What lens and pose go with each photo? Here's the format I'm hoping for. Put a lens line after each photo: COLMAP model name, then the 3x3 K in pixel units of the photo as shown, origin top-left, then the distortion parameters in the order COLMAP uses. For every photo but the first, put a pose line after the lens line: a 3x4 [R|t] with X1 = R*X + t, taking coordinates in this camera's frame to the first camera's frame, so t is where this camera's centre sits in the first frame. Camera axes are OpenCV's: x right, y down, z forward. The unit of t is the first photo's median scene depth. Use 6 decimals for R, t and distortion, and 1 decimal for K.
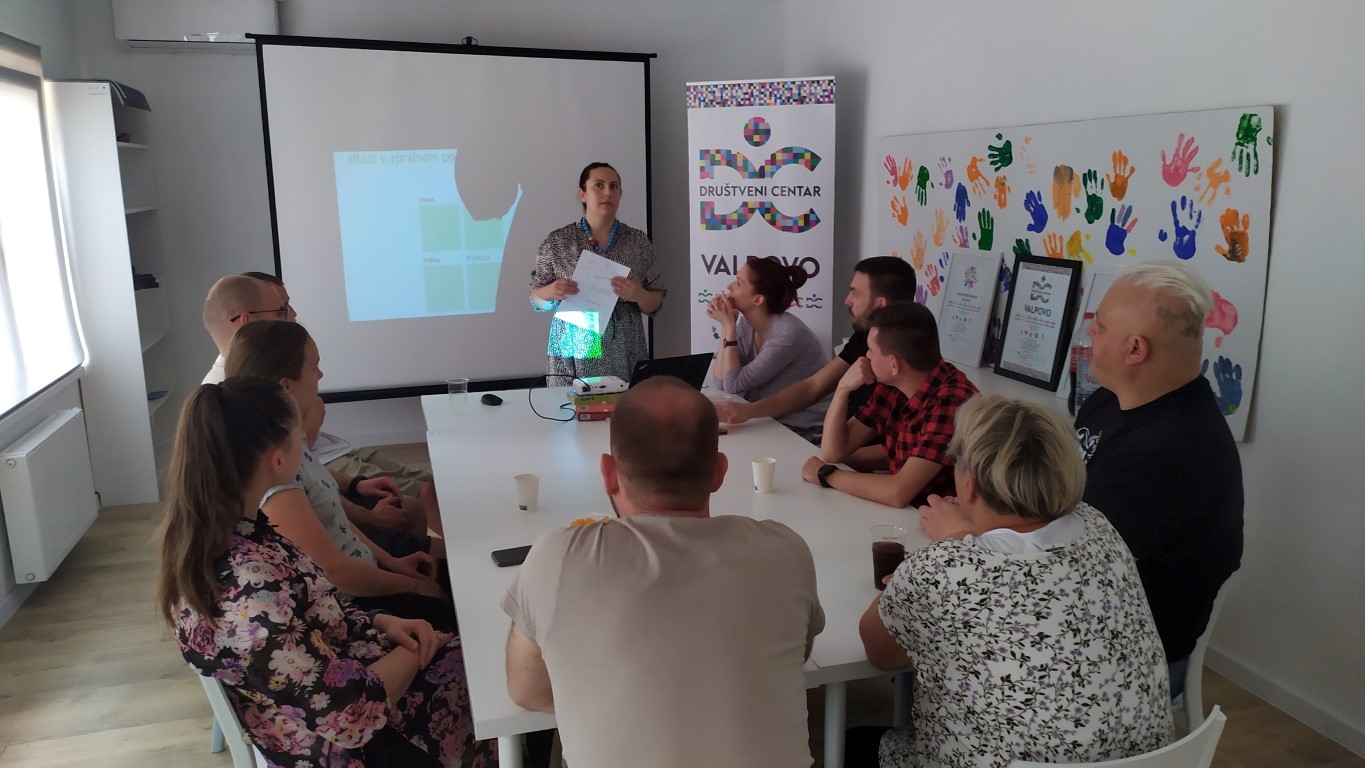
lens RADIAL K [[1012.7, 0, 680.2], [0, 1012.7, 388.7], [0, 0, 1]] dist [0.003738, -0.043440]
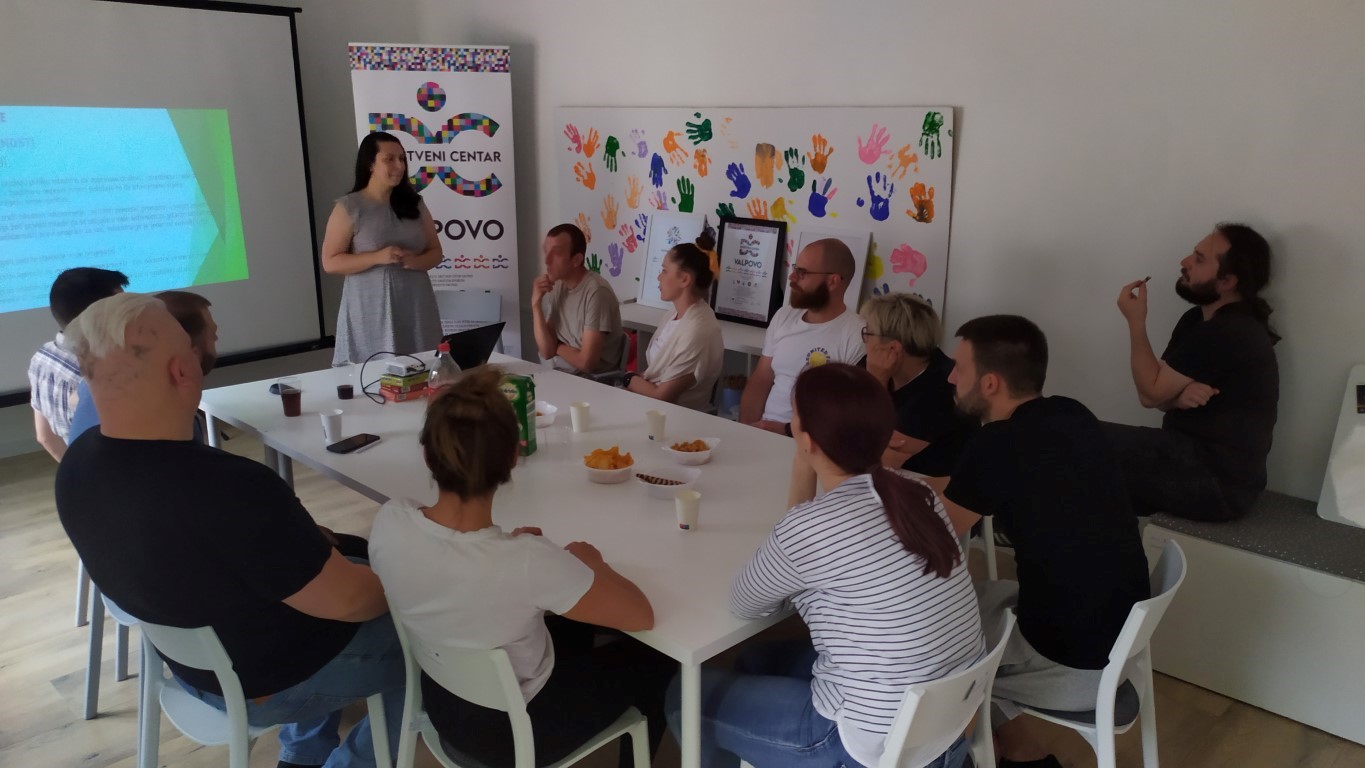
lens RADIAL K [[998.1, 0, 698.3], [0, 998.1, 382.8], [0, 0, 1]] dist [-0.001995, 0.085869]
pose [[0.865309, -0.119197, 0.486860, -0.278266], [0.090685, 0.992513, 0.081819, -0.036439], [-0.492968, -0.026648, 0.869639, -0.009462]]
